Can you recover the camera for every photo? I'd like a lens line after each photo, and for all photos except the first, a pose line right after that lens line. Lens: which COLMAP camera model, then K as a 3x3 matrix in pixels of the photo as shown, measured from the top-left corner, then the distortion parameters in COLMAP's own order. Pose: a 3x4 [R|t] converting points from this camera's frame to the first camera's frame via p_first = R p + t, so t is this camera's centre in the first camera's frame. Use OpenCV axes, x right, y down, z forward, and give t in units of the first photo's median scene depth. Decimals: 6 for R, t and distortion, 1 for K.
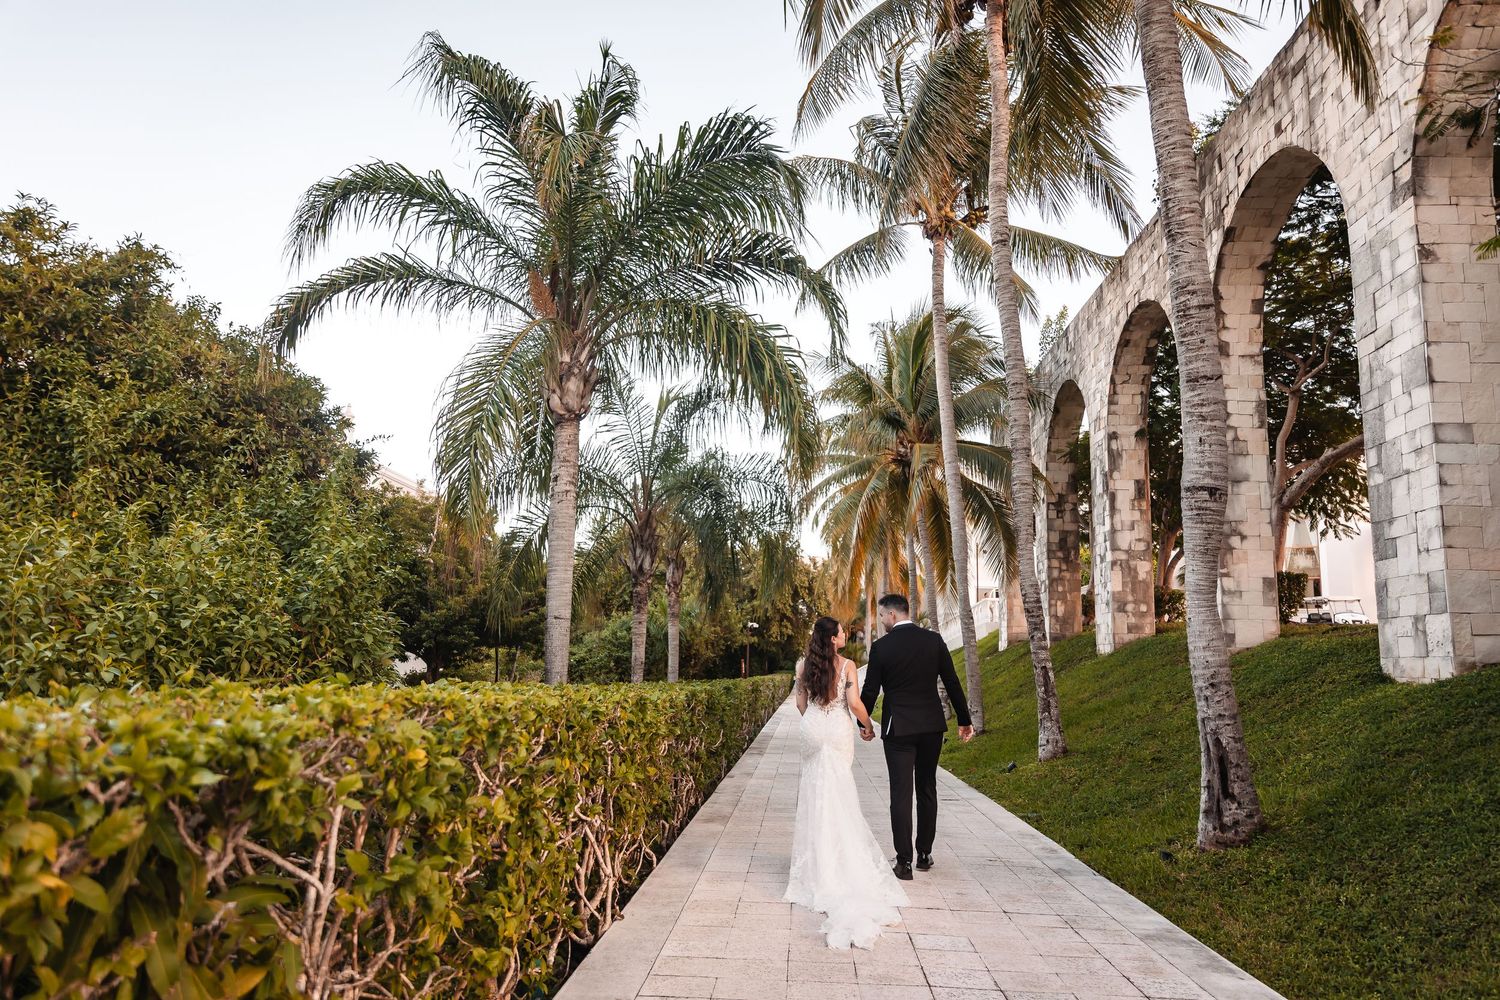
lens RADIAL K [[1028.8, 0, 749.3], [0, 1028.8, 487.7], [0, 0, 1]] dist [0.019729, -0.034439]
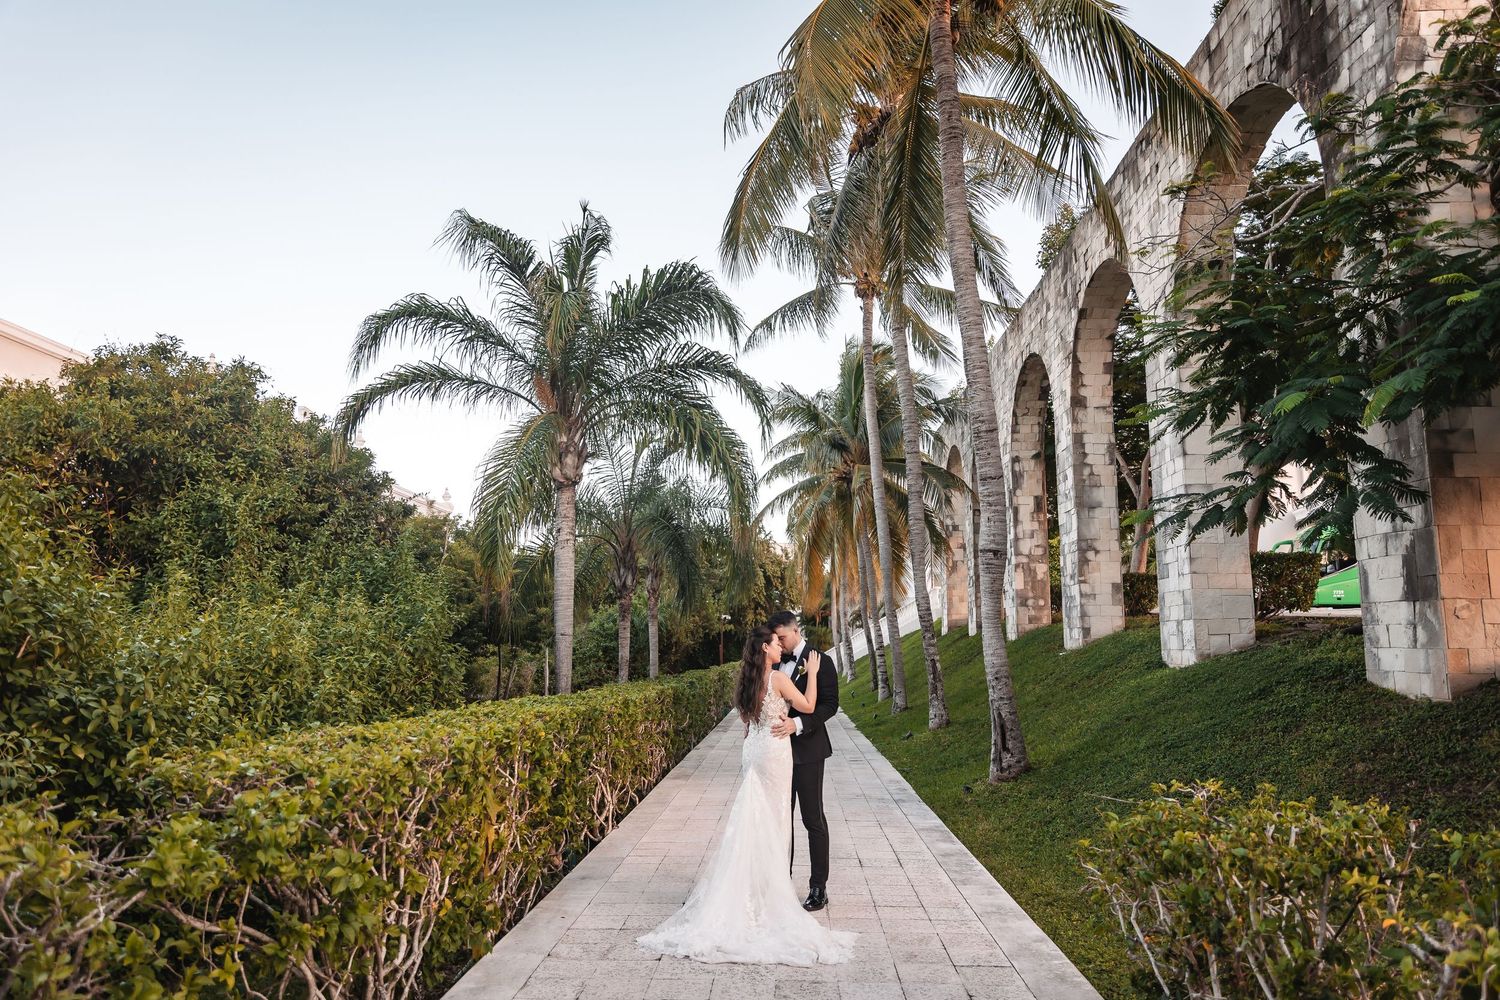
lens RADIAL K [[1028.8, 0, 747.6], [0, 1028.8, 494.1], [0, 0, 1]] dist [0.019729, -0.034439]
pose [[0.999619, -0.022941, 0.015371, 0.035047], [0.022522, 0.999384, 0.026897, -0.079568], [-0.015978, -0.026541, 0.999520, -0.313334]]
